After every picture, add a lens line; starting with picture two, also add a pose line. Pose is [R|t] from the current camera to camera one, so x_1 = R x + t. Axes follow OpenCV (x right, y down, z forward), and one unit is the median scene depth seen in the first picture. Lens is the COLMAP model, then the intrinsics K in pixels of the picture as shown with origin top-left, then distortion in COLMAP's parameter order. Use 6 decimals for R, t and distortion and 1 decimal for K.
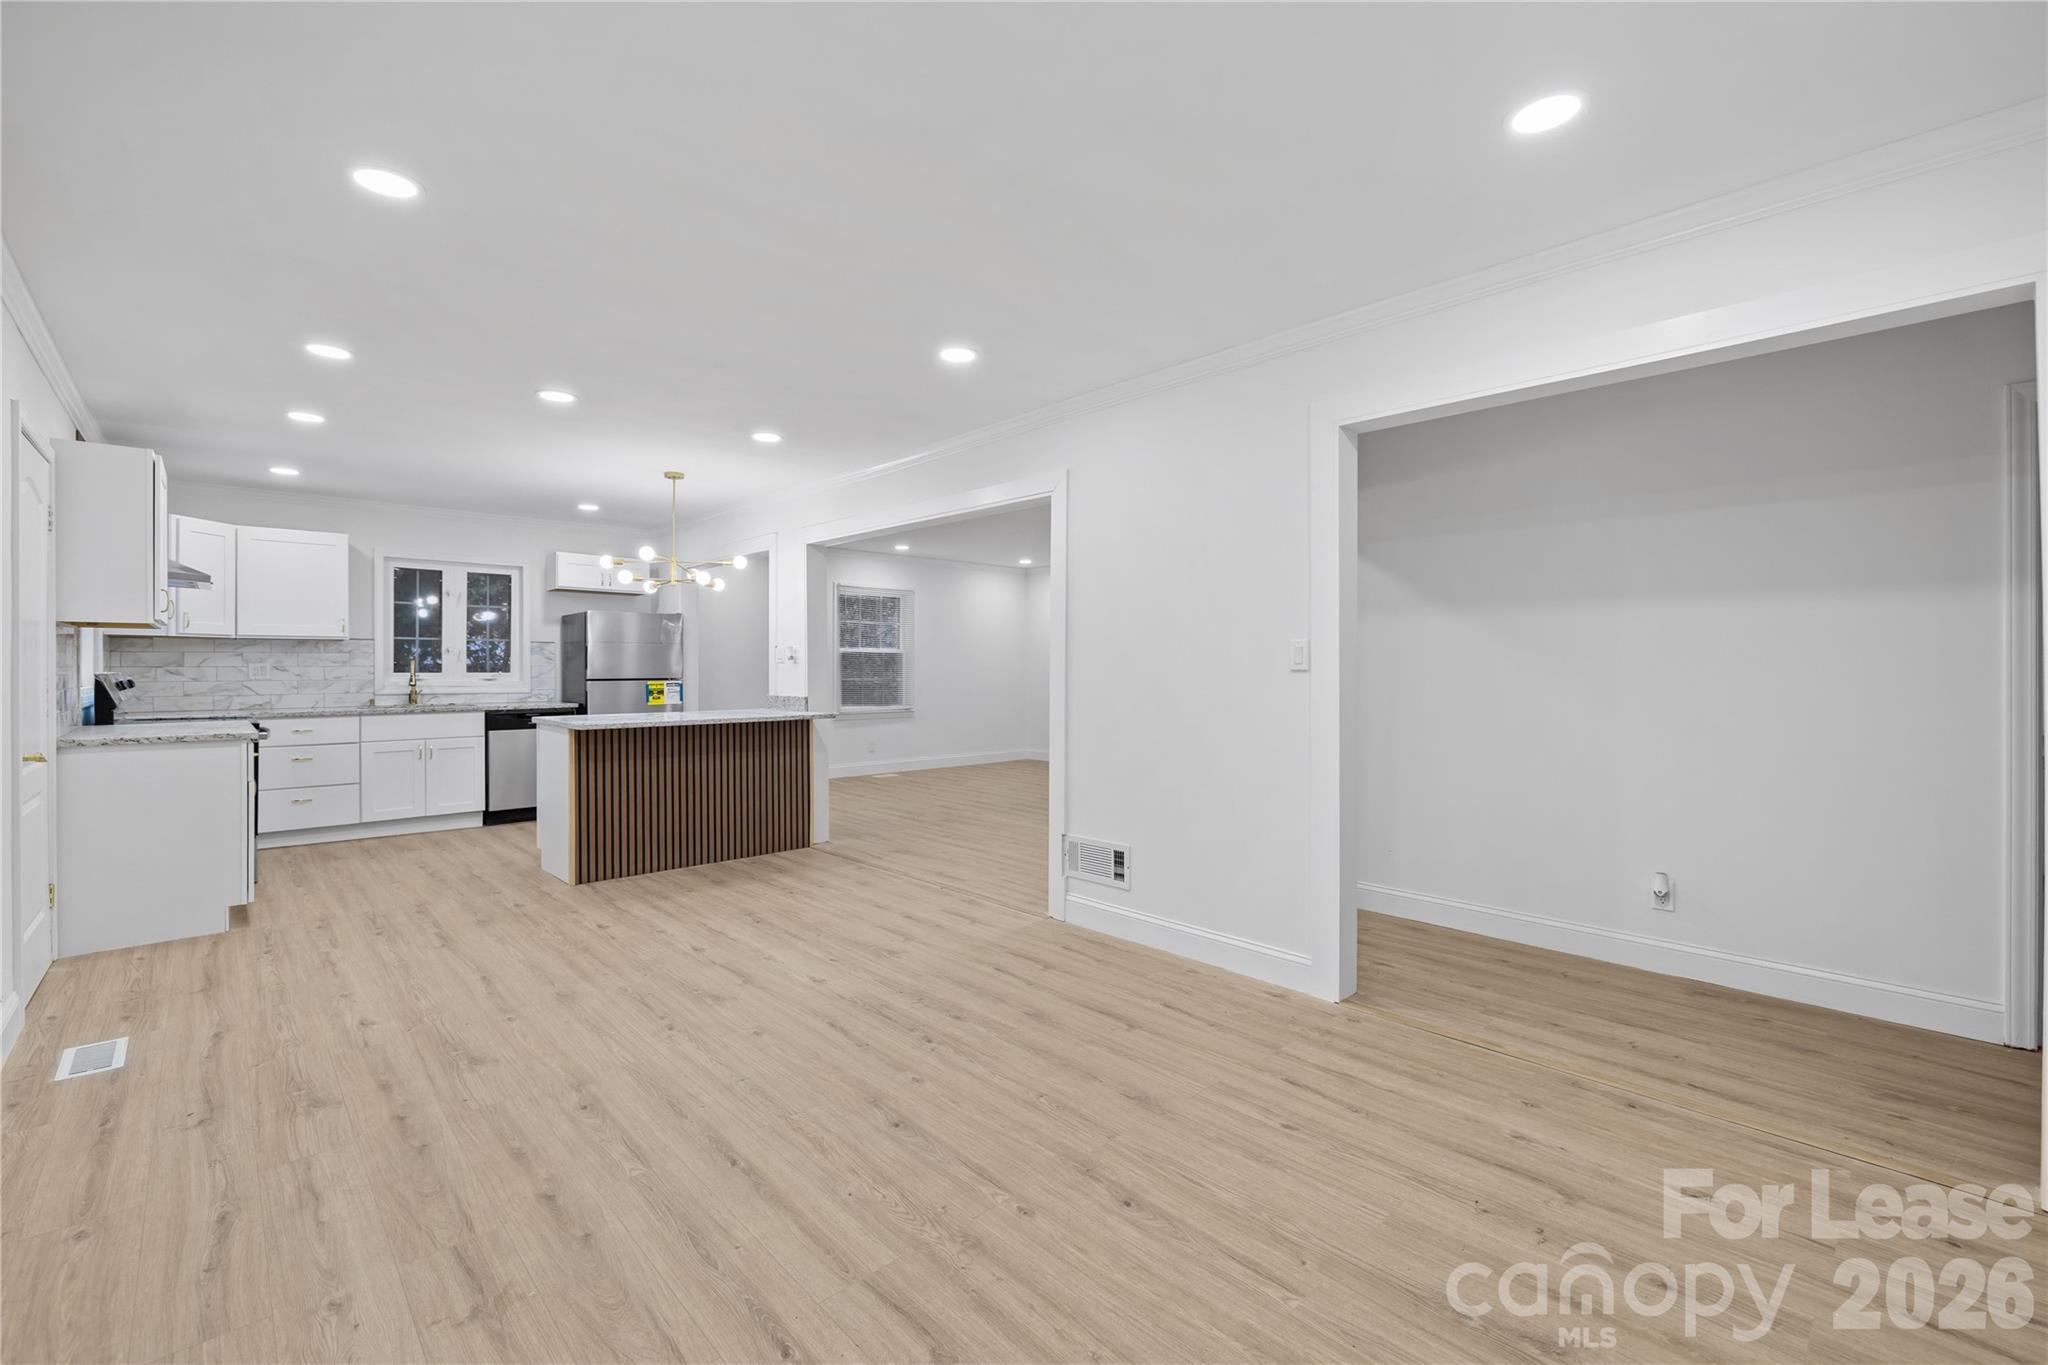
lens RADIAL K [[866.5, 0, 998.7], [0, 866.5, 659.9], [0, 0, 1]] dist [-0.001654, -0.000611]
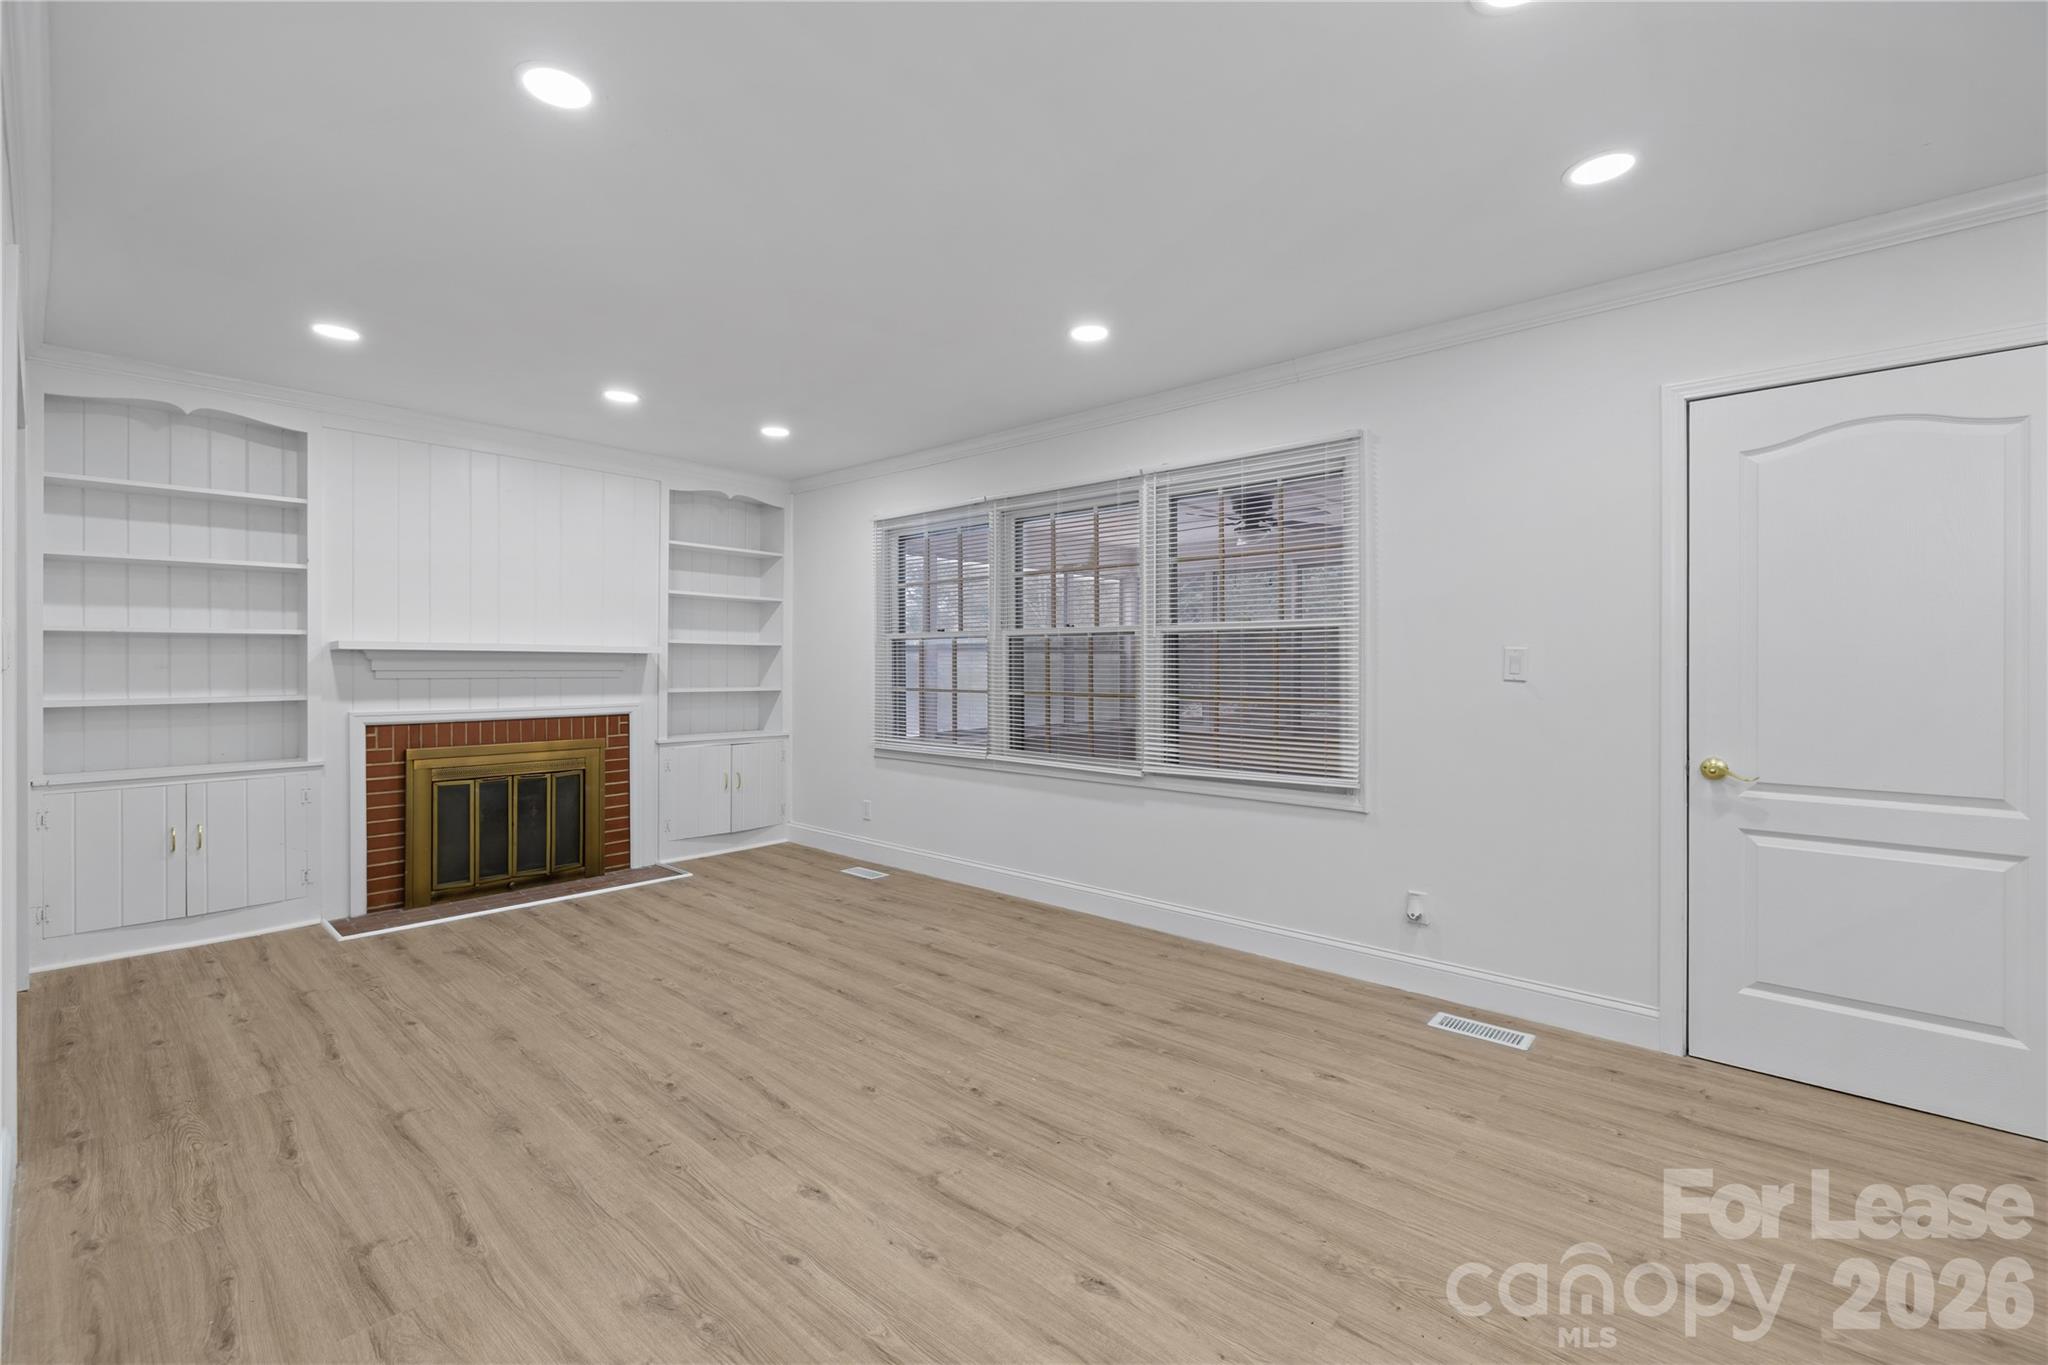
lens RADIAL K [[866.5, 0, 1004.6], [0, 866.5, 662.6], [0, 0, 1]] dist [-0.001654, -0.000611]
pose [[-0.995239, -0.002723, -0.097431, -0.298983], [-0.001822, 0.999955, -0.009340, 0.011531], [0.097452, -0.009118, -0.995198, 1.714553]]
